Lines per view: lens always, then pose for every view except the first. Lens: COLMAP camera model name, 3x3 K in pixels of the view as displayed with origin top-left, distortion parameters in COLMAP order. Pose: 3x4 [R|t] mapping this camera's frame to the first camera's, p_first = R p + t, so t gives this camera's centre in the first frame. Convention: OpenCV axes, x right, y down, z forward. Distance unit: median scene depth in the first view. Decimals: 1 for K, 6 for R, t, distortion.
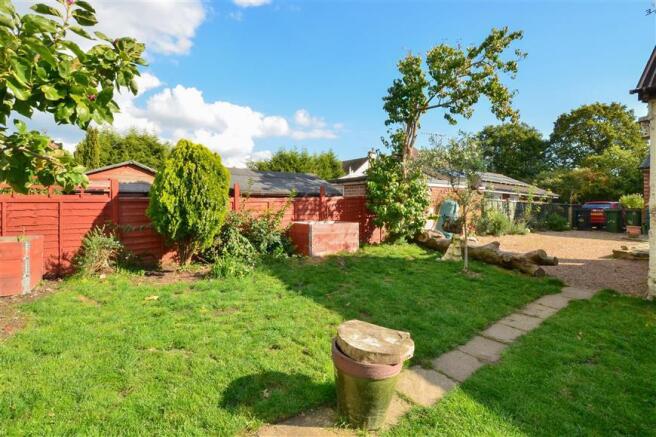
lens RADIAL K [[327.8, 0, 327.8], [0, 327.8, 201.0], [0, 0, 1]] dist [0.000017, 0.000128]
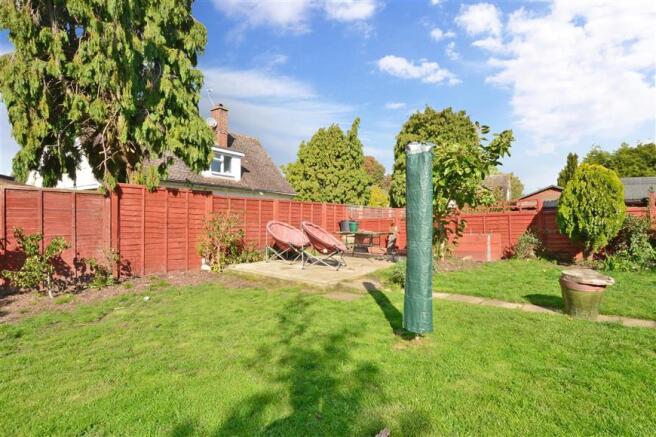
lens RADIAL K [[341.1, 0, 328.0], [0, 341.1, 218.5], [0, 0, 1]] dist [-0.001145, -0.000320]
pose [[0.242473, -0.031099, -0.969660, 0.681135], [0.017403, 0.999465, -0.027704, 0.053144], [0.970002, -0.010157, 0.242884, -0.345694]]
